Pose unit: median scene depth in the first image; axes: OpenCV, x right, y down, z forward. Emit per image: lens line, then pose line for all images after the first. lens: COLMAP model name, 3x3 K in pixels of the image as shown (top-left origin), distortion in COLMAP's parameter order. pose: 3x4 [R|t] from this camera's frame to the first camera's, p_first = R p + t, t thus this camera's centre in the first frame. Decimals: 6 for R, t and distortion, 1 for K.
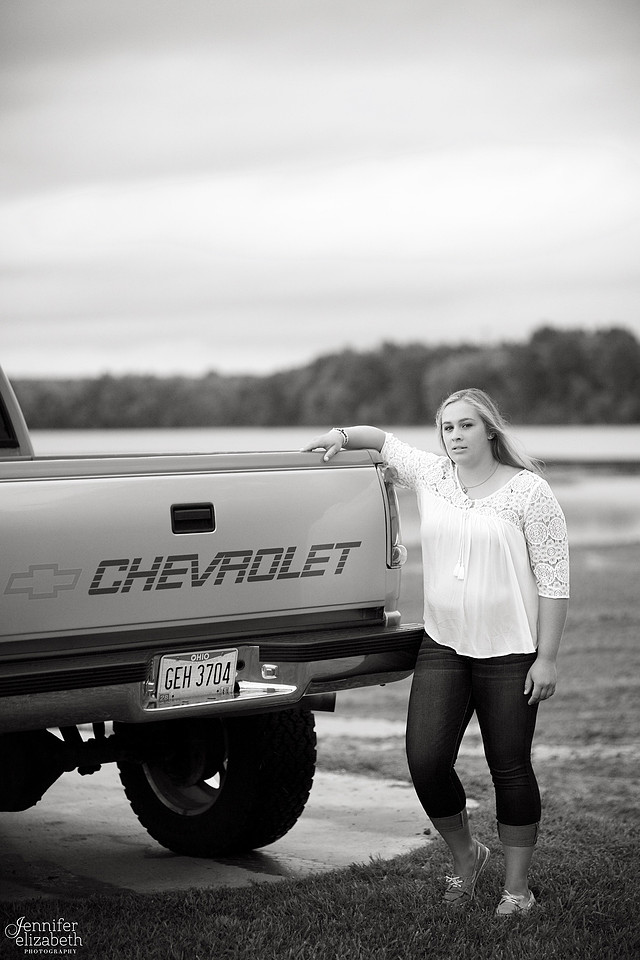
lens RADIAL K [[2174.1, 0, 320.0], [0, 2174.1, 480.0], [0, 0, 1]] dist [-0.020880, -0.307525]
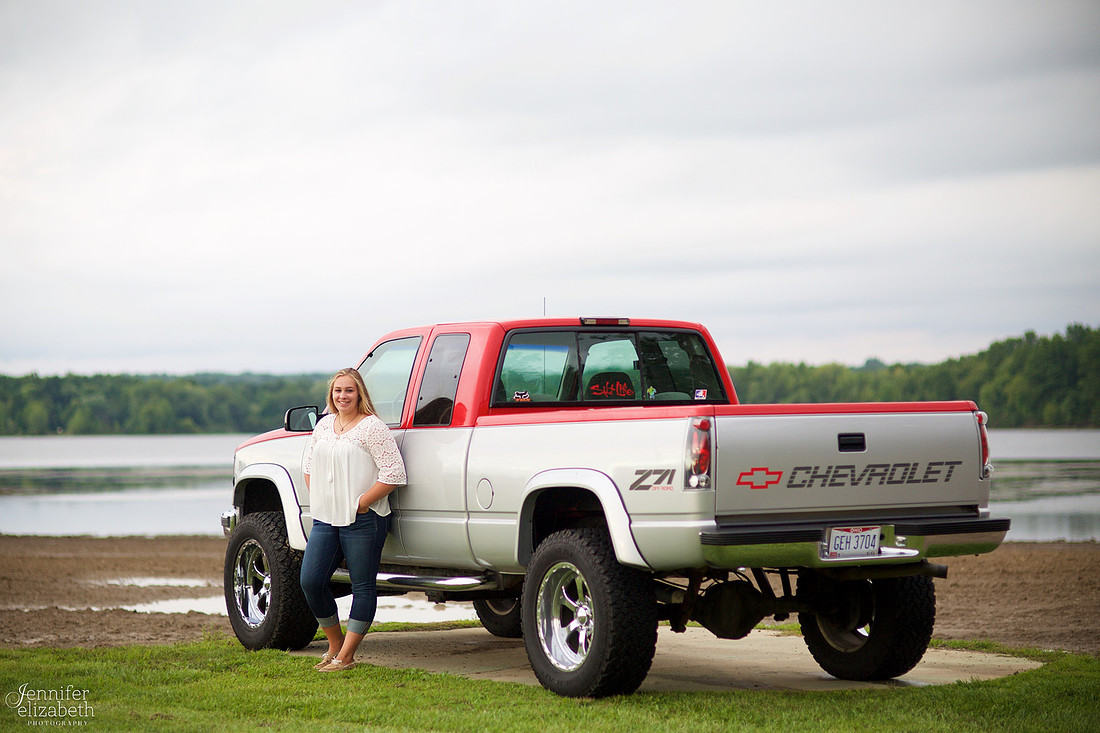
lens RADIAL K [[2491.2, 0, 550.0], [0, 2491.2, 366.5], [0, 0, 1]] dist [-0.020880, -0.307525]
pose [[0.984191, -0.002402, -0.177093, 0.046130], [-0.006174, 0.998835, -0.047857, 0.050064], [0.177002, 0.048194, 0.983030, -0.816050]]
